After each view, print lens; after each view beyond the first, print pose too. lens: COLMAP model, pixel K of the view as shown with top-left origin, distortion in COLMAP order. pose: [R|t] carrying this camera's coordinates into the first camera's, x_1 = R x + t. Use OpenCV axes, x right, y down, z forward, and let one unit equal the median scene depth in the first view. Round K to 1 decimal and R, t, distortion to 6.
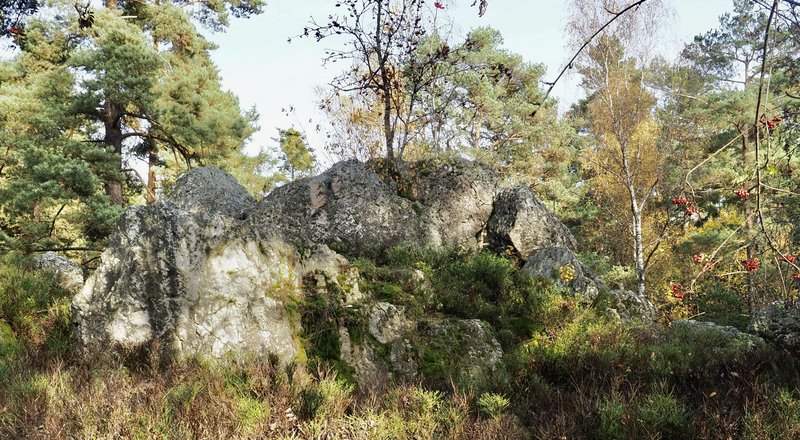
lens RADIAL K [[592.4, 0, 400.3], [0, 592.4, 218.6], [0, 0, 1]] dist [0.012304, 0.003237]
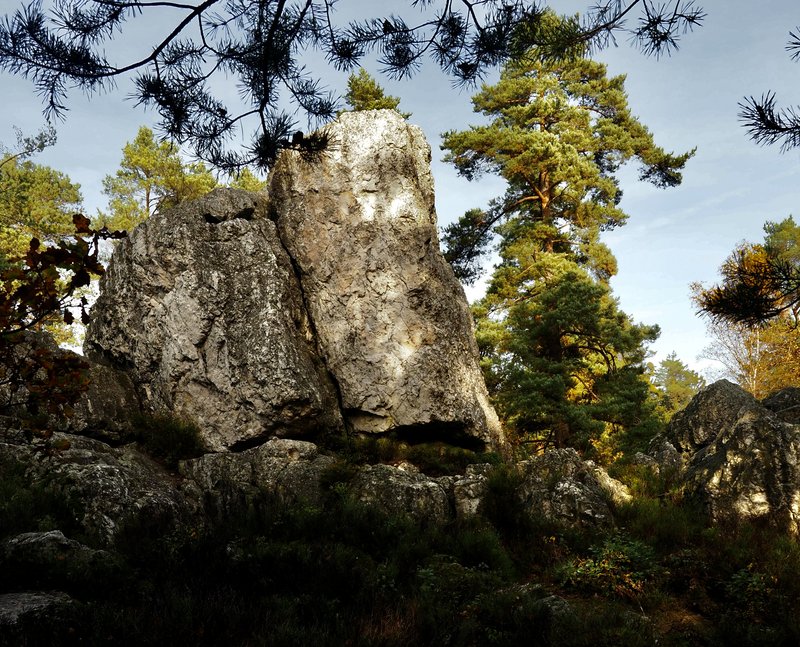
lens RADIAL K [[656.5, 0, 399.7], [0, 656.5, 325.7], [0, 0, 1]] dist [-0.014863, -0.000651]
pose [[0.957392, -0.097095, -0.271981, -0.810691], [0.076175, 0.993338, -0.086473, -0.184326], [0.278565, 0.062071, 0.958410, -0.823570]]
